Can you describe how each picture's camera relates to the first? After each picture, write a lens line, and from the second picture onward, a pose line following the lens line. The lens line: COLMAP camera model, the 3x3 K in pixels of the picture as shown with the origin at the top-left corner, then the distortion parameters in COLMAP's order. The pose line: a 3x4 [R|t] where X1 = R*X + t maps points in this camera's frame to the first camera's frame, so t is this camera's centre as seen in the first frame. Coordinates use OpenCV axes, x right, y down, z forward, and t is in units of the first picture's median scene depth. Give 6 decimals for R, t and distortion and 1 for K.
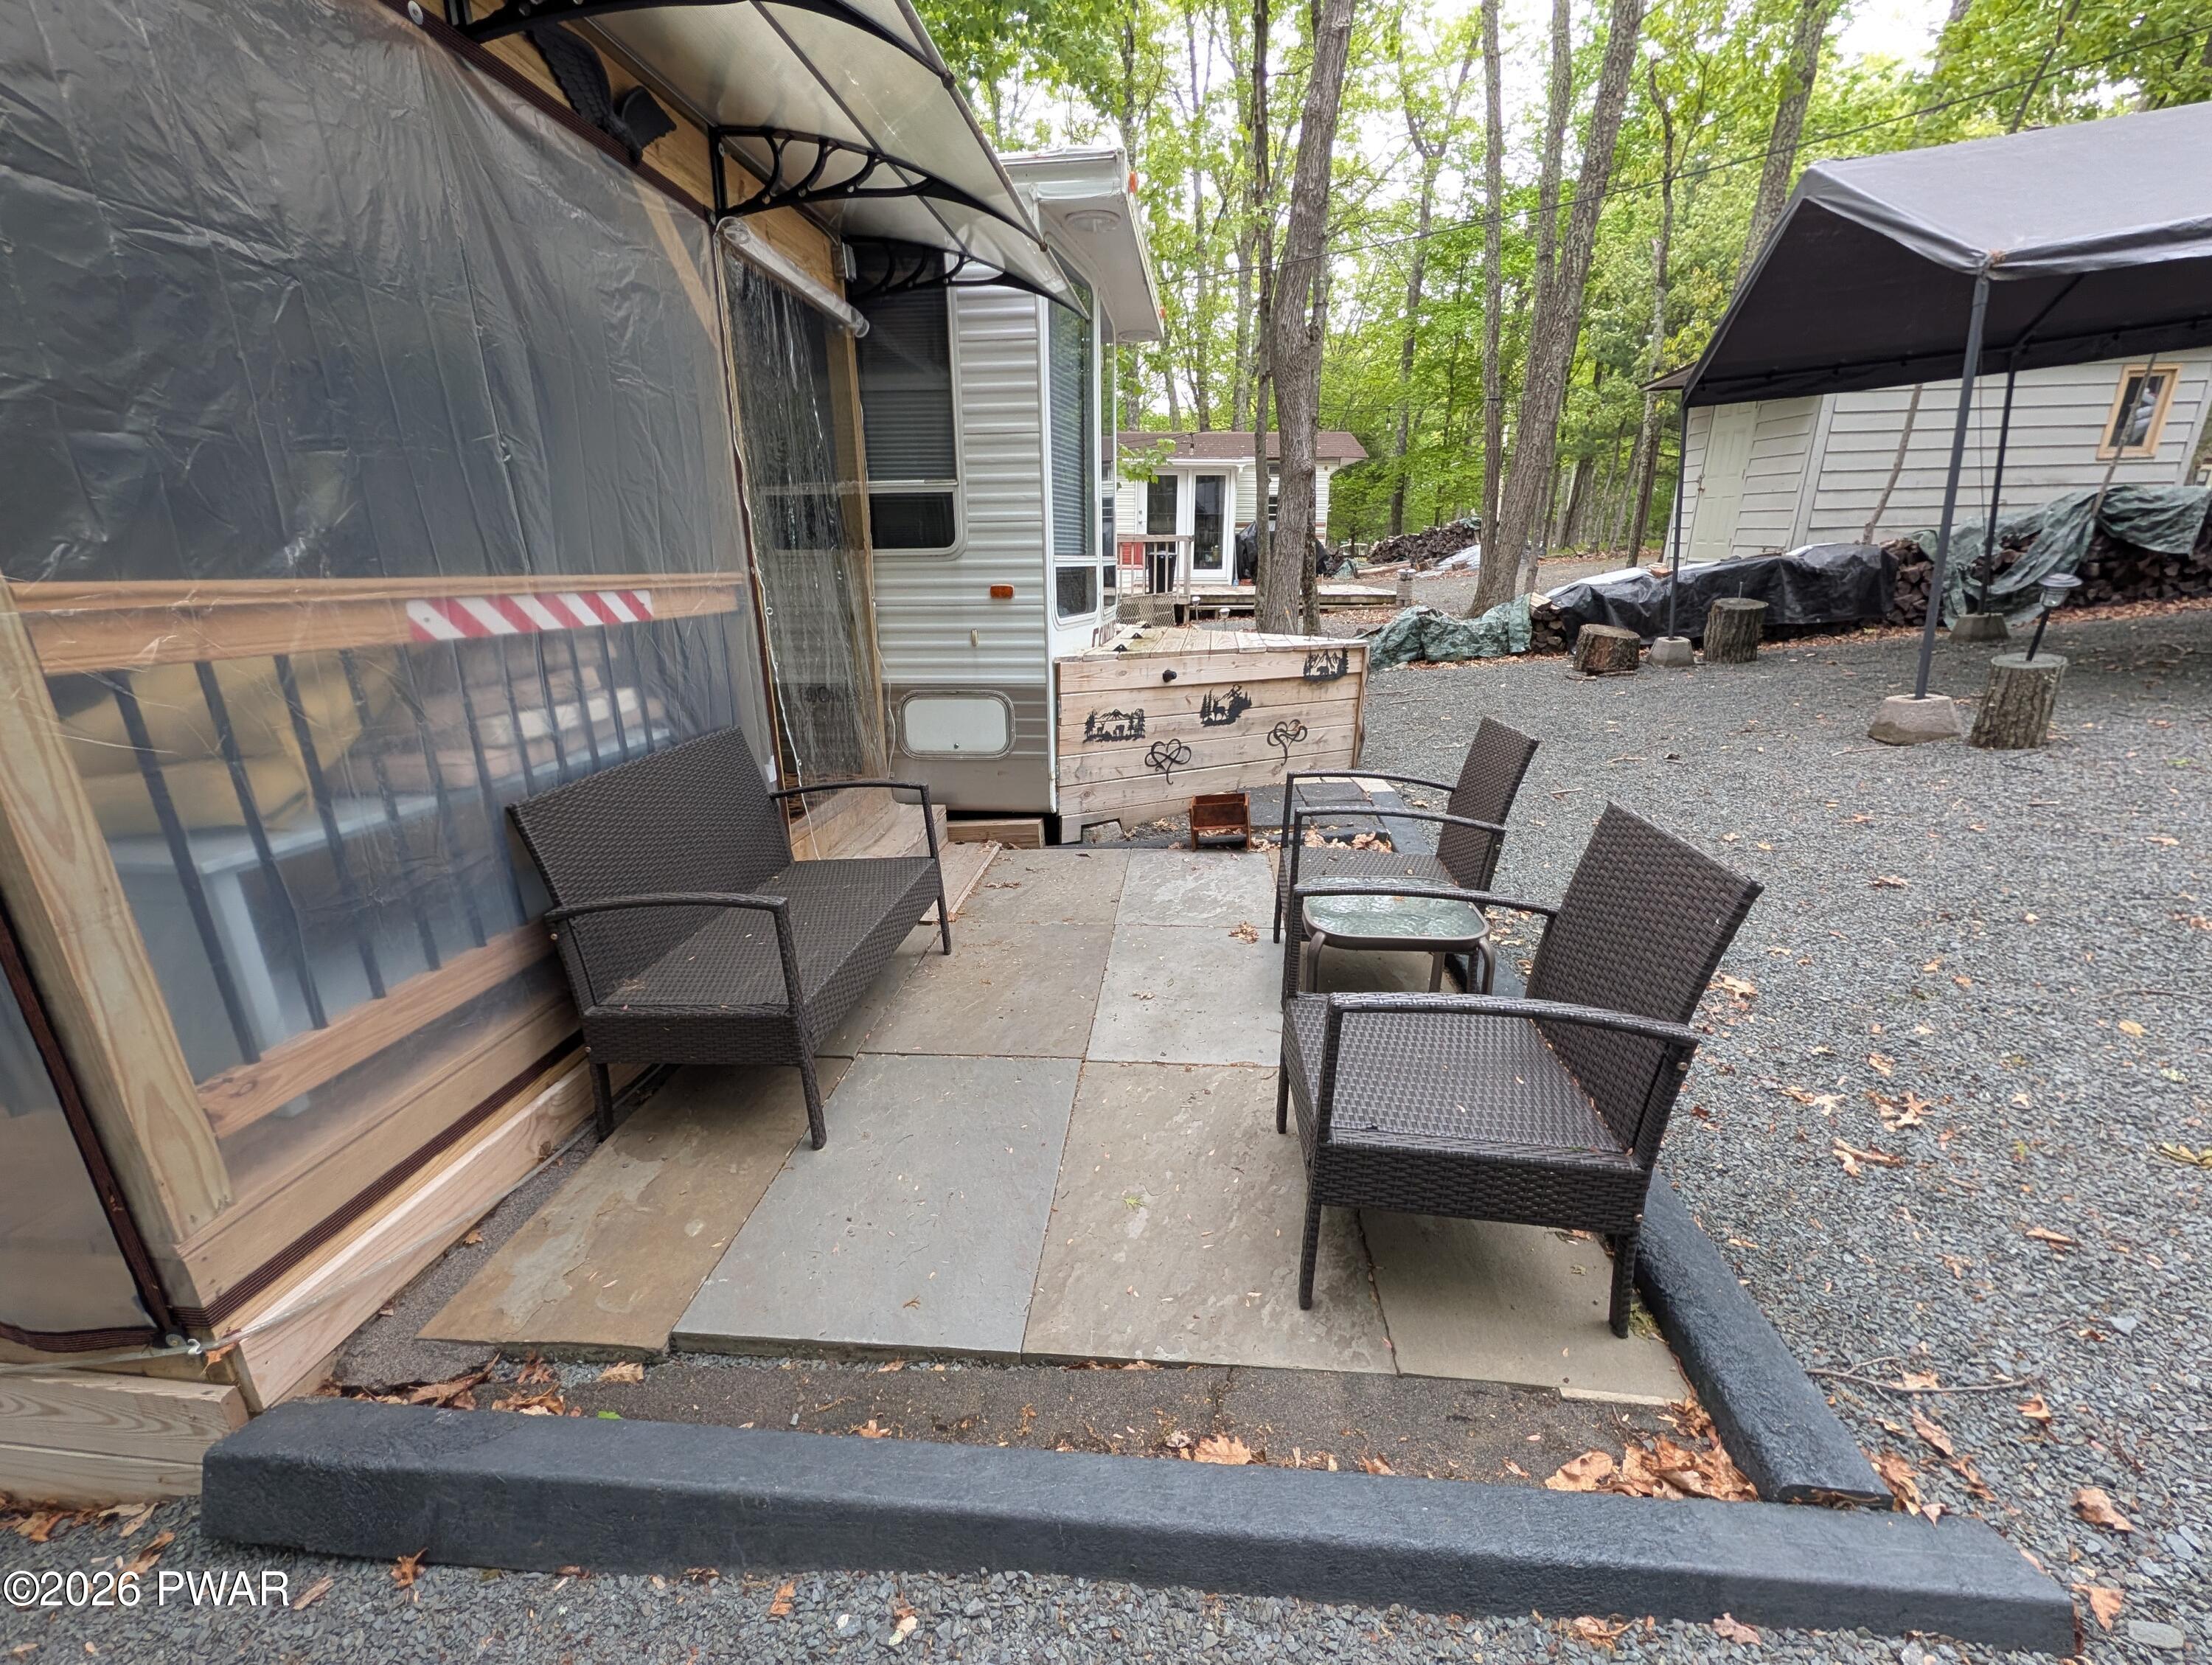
lens RADIAL K [[895.4, 0, 1106.0], [0, 895.4, 832.5], [0, 0, 1]] dist [-0.000483, 0.000055]
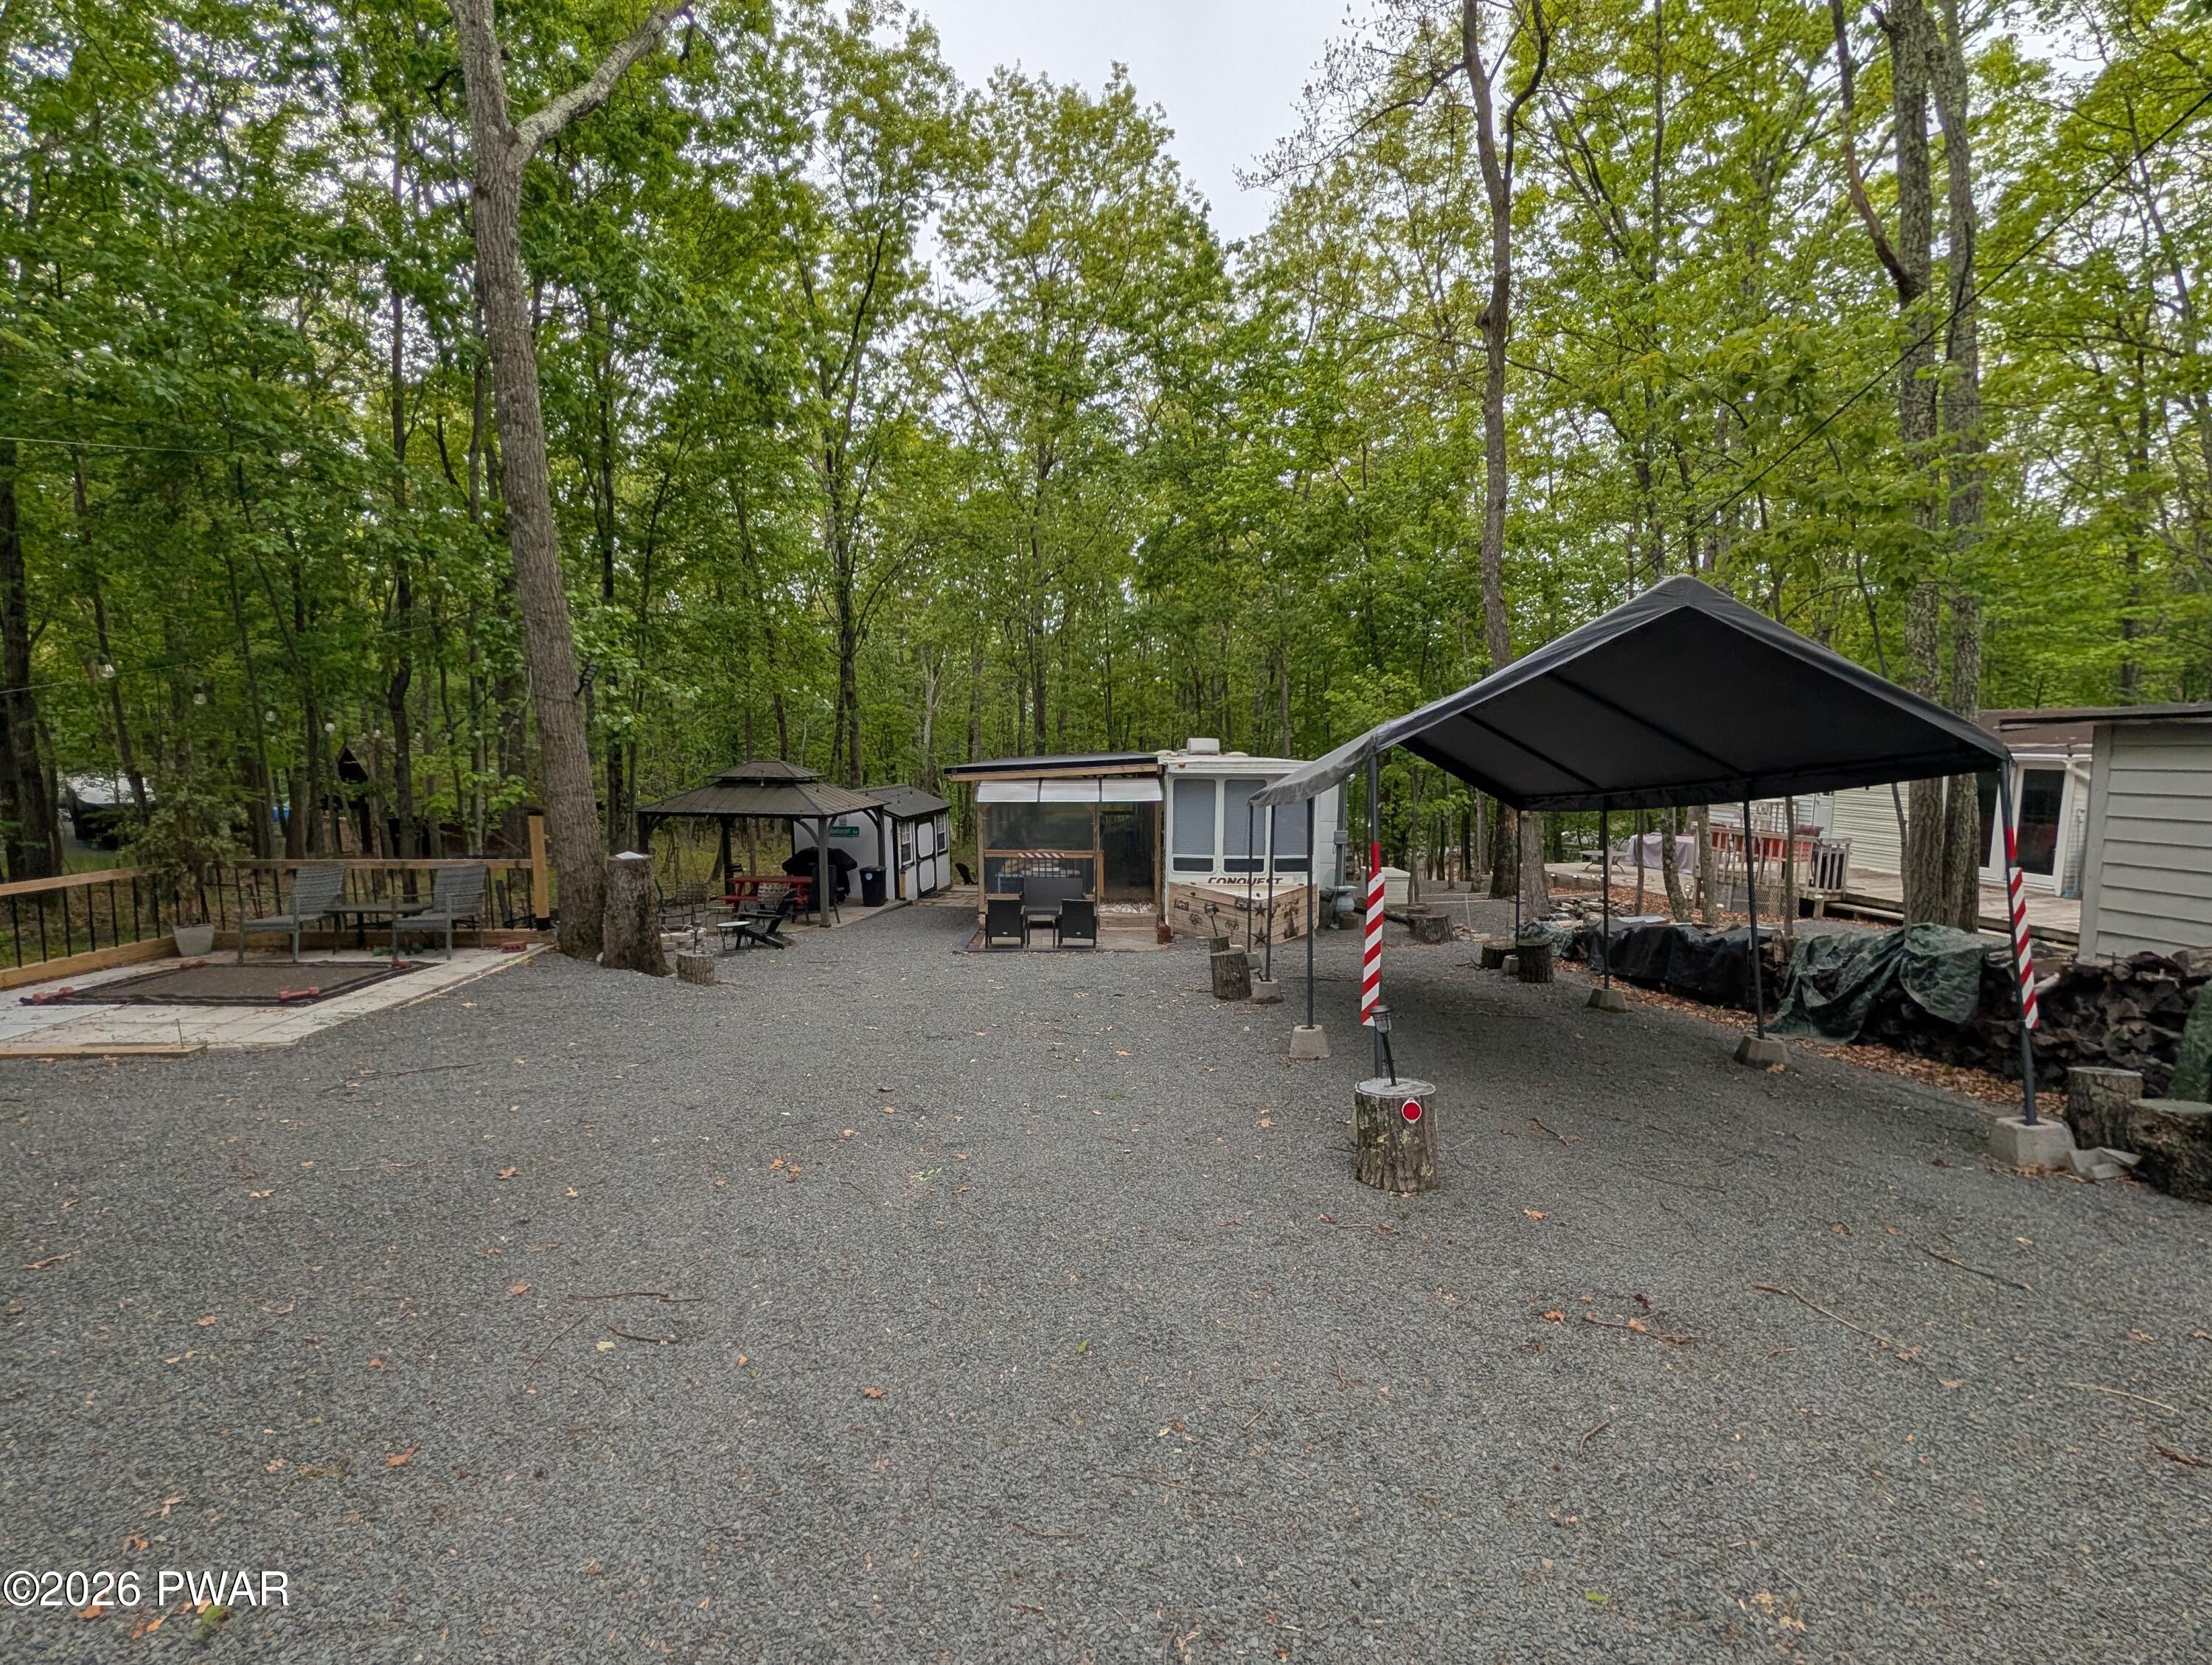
lens RADIAL K [[895.4, 0, 1106.0], [0, 895.4, 832.5], [0, 0, 1]] dist [-0.000483, 0.000055]
pose [[0.138222, 0.105342, -0.984783, 3.219952], [-0.294325, 0.953775, 0.060714, -0.496043], [0.945657, 0.281454, 0.162838, 0.121175]]
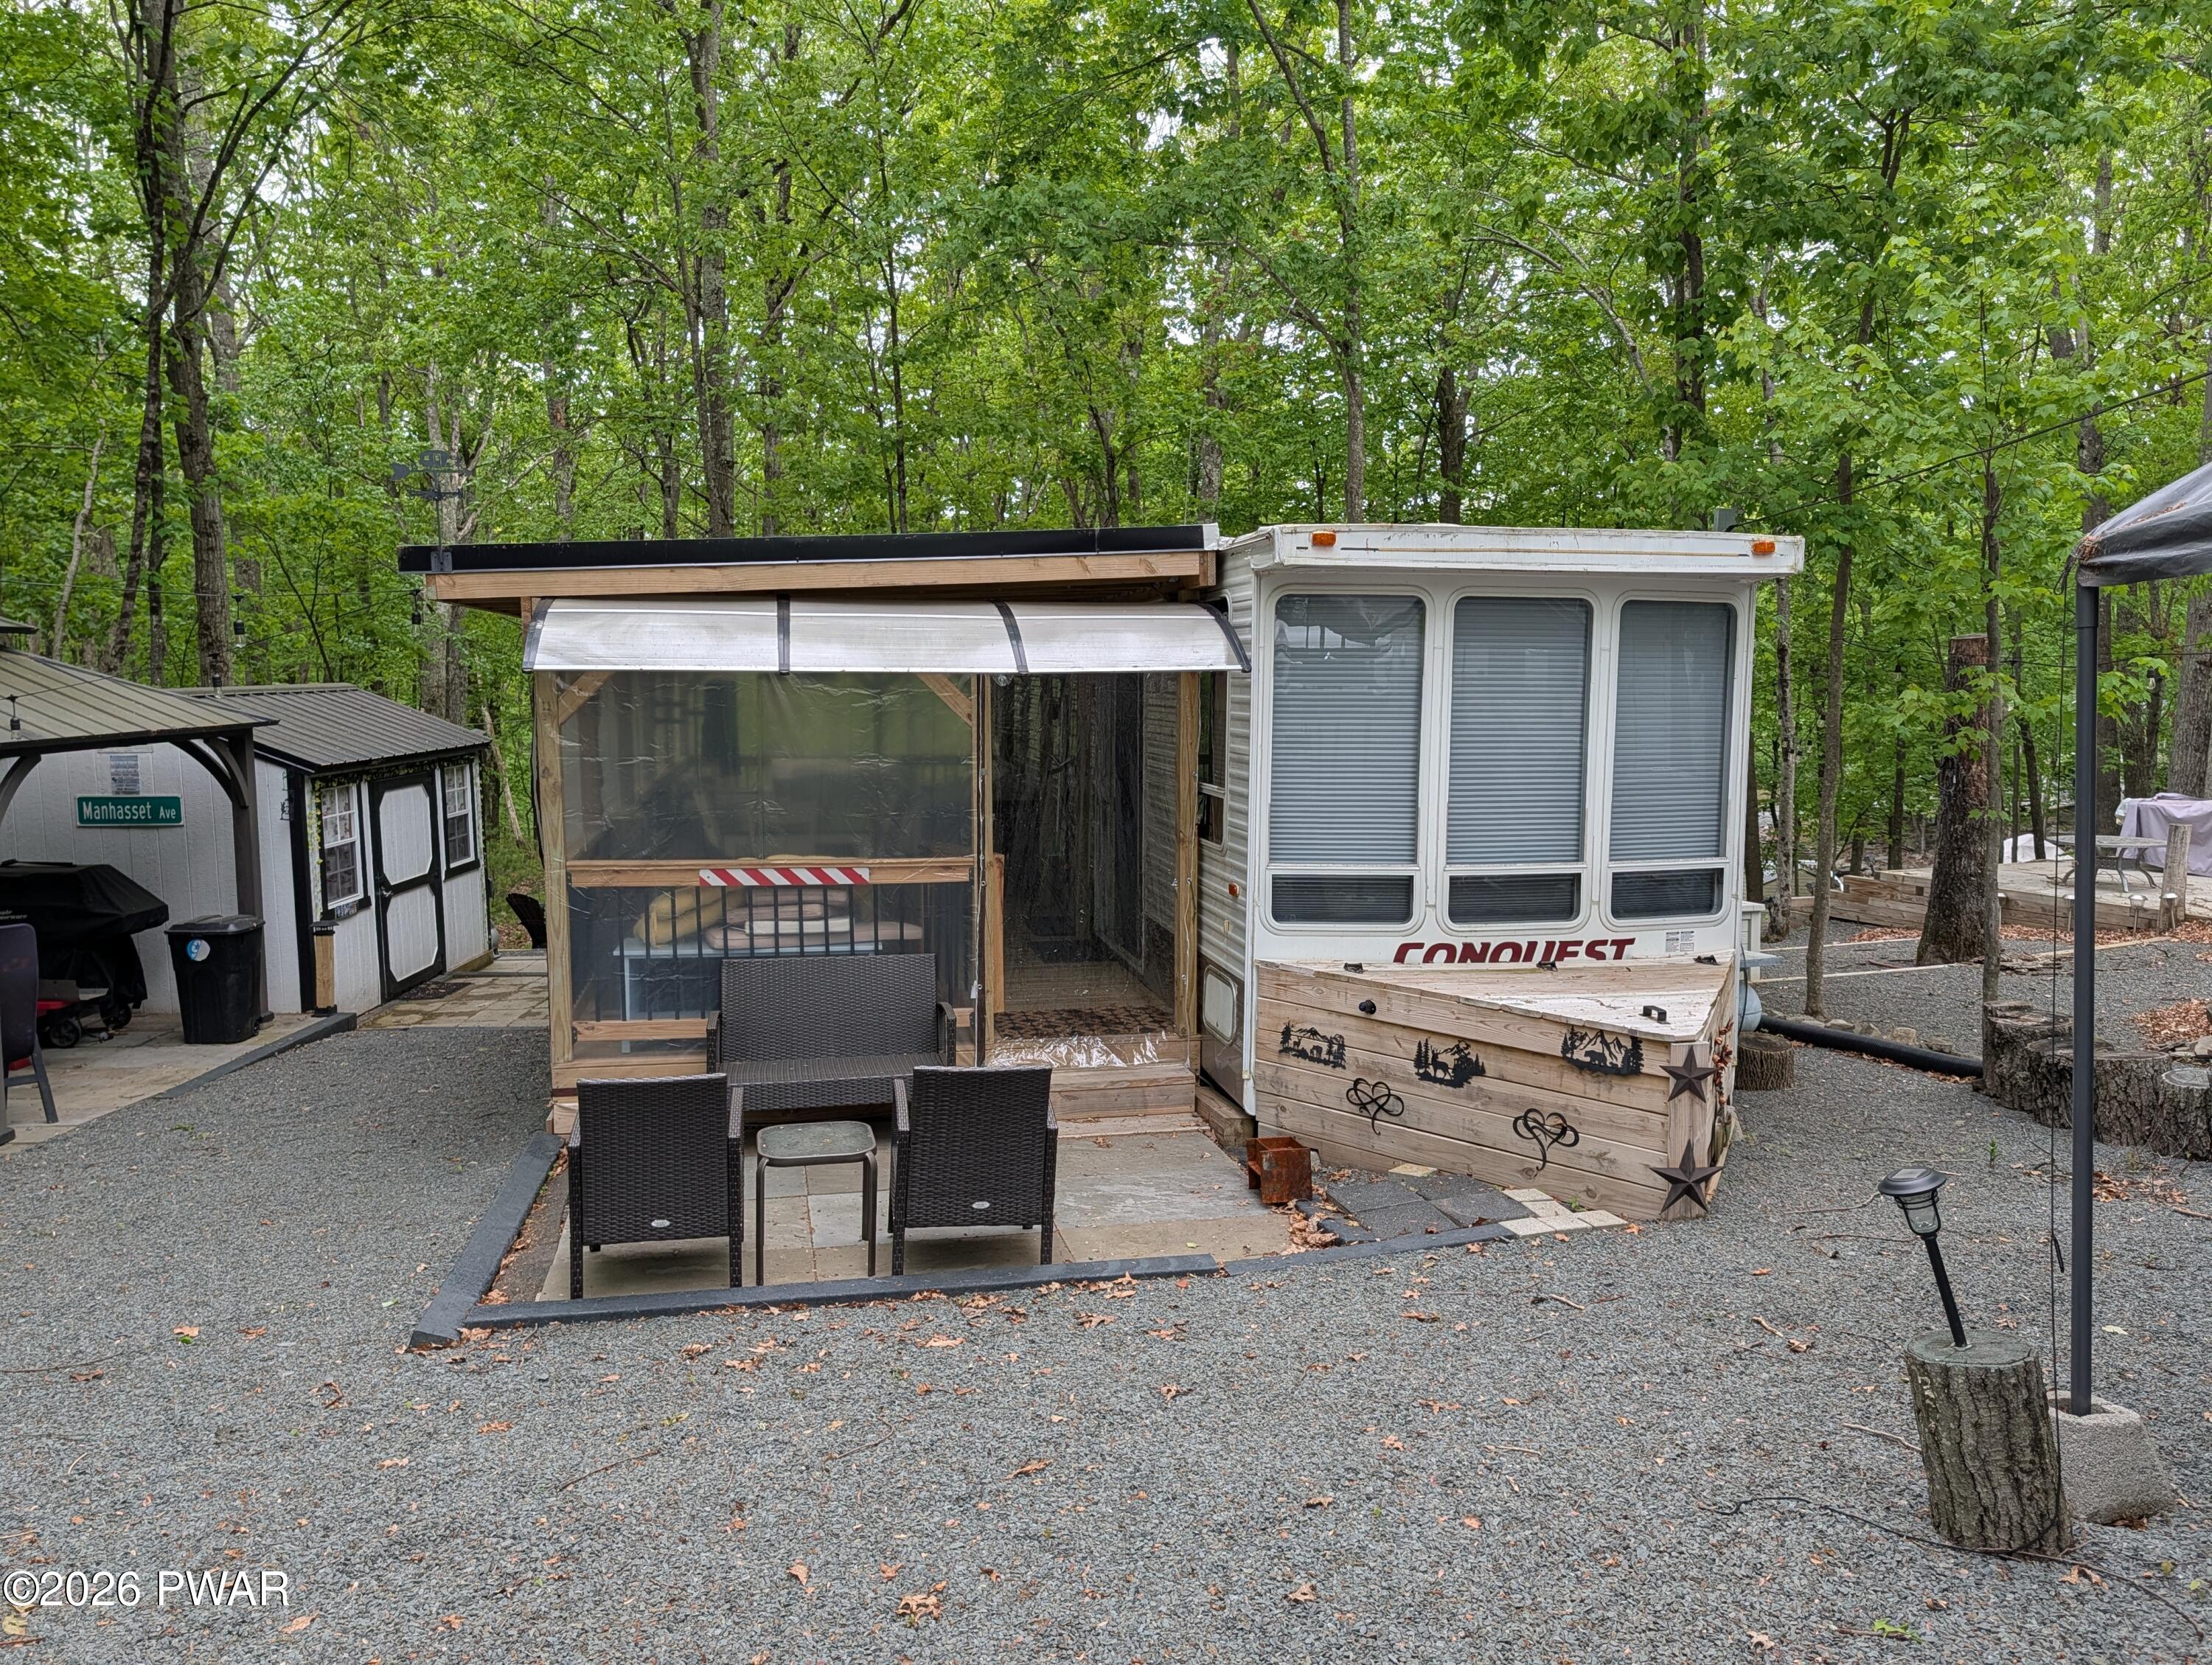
lens RADIAL K [[1527.5, 0, 1113.1], [0, 1527.5, 820.6], [0, 0, 1]] dist [0.076221, -0.086425]
pose [[0.322137, 0.101319, -0.941256, 1.416598], [-0.287067, 0.957898, 0.004864, -0.291296], [0.902120, 0.268637, 0.337660, 0.218820]]
